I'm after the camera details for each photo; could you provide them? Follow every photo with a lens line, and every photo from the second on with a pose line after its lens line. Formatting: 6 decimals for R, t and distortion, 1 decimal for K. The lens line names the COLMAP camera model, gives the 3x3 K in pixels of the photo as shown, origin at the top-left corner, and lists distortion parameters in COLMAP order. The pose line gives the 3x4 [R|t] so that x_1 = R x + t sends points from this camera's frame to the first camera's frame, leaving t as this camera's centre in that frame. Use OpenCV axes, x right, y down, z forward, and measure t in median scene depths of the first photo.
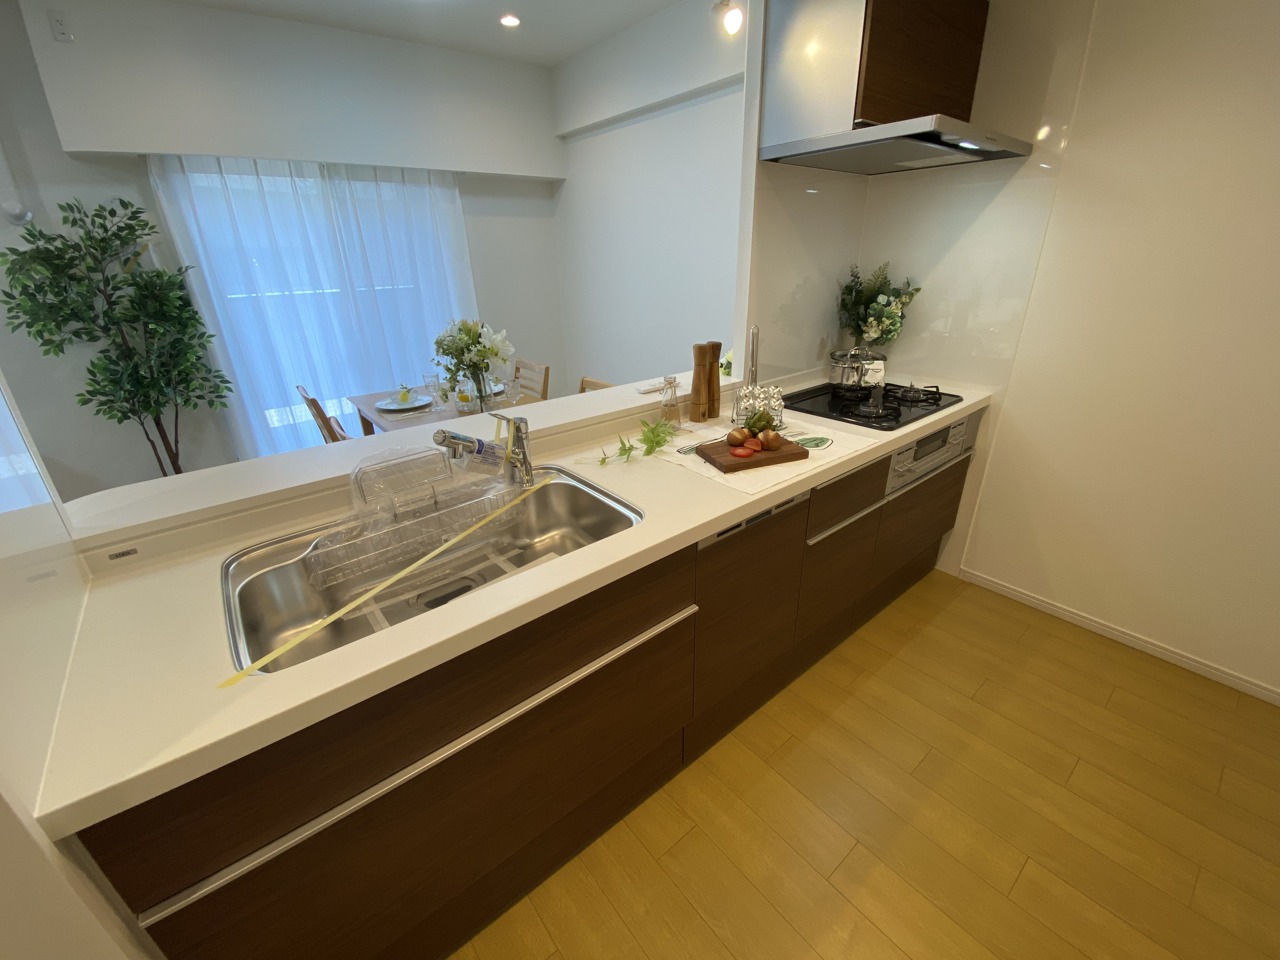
lens RADIAL K [[522.5, 0, 640.0], [0, 522.5, 480.0], [0, 0, 1]] dist [-0.004430, -0.000237]
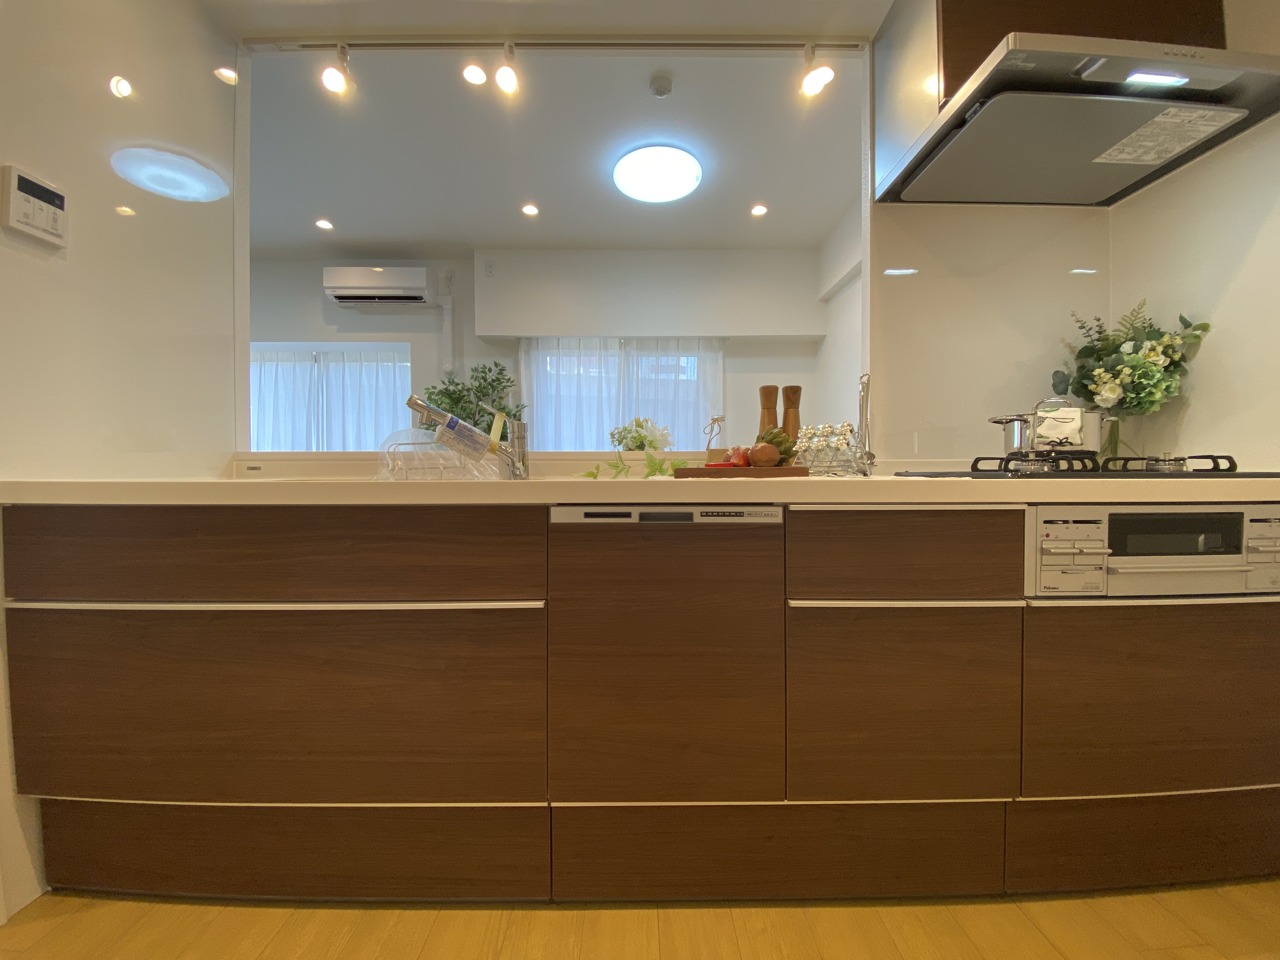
lens RADIAL K [[522.5, 0, 640.0], [0, 522.5, 480.0], [0, 0, 1]] dist [-0.004430, -0.000237]
pose [[0.776489, 0.028774, -0.629474, 0.366135], [-0.266177, 0.920434, -0.286269, 0.135421], [0.571152, 0.389836, 0.722366, 0.233276]]
